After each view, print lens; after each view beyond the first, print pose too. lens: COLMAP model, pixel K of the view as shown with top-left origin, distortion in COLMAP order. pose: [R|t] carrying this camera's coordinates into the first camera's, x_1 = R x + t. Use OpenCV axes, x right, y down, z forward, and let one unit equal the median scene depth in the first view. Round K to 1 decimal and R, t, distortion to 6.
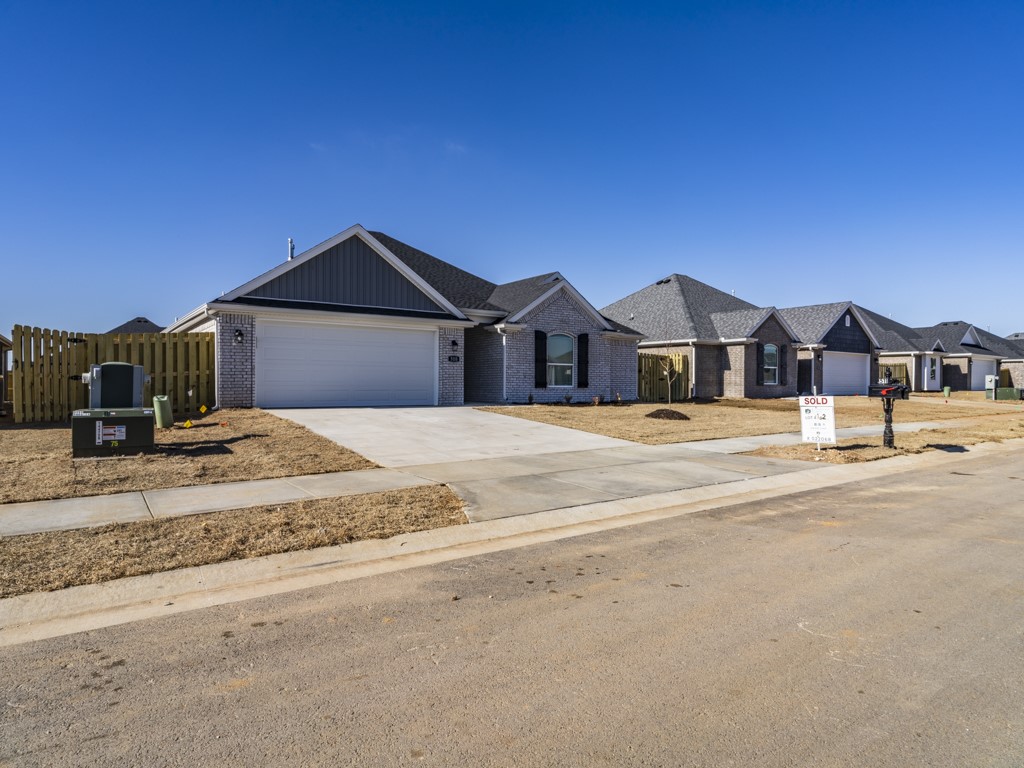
lens RADIAL K [[594.6, 0, 513.5], [0, 594.6, 384.5], [0, 0, 1]] dist [-0.005527, -0.000107]
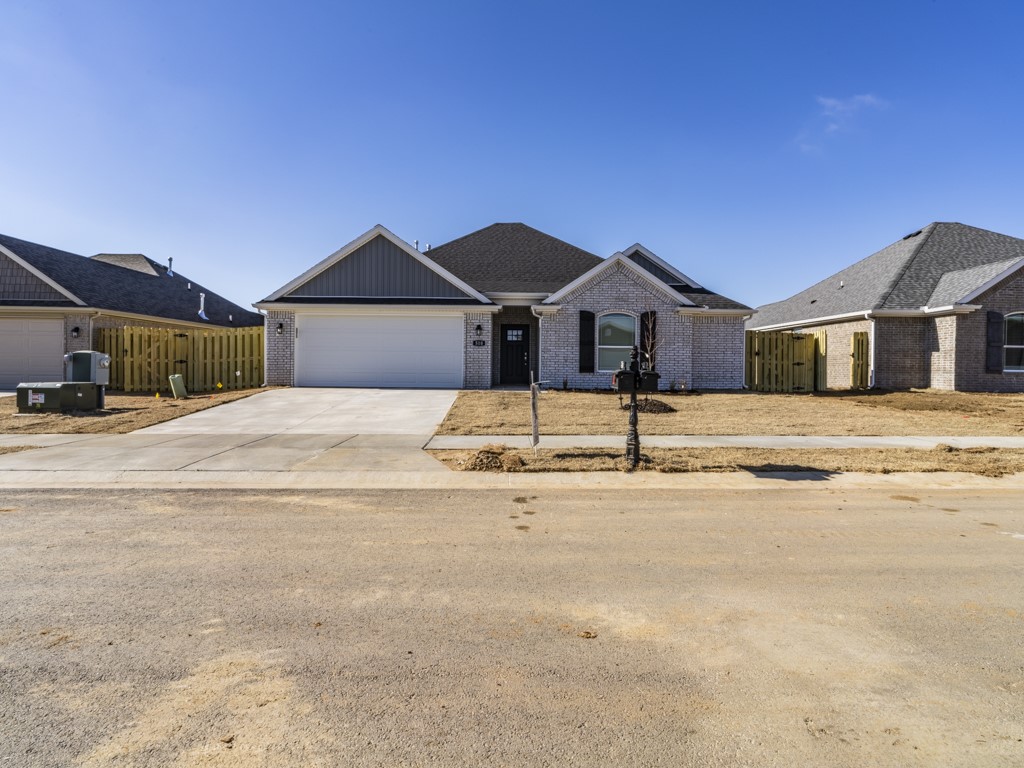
lens RADIAL K [[594.6, 0, 512.7], [0, 594.6, 381.9], [0, 0, 1]] dist [-0.005527, -0.000107]
pose [[0.831507, 0.018410, -0.555209, 0.484153], [-0.006295, 0.999699, 0.023721, -0.001363], [0.555478, -0.016229, 0.831373, 0.173747]]
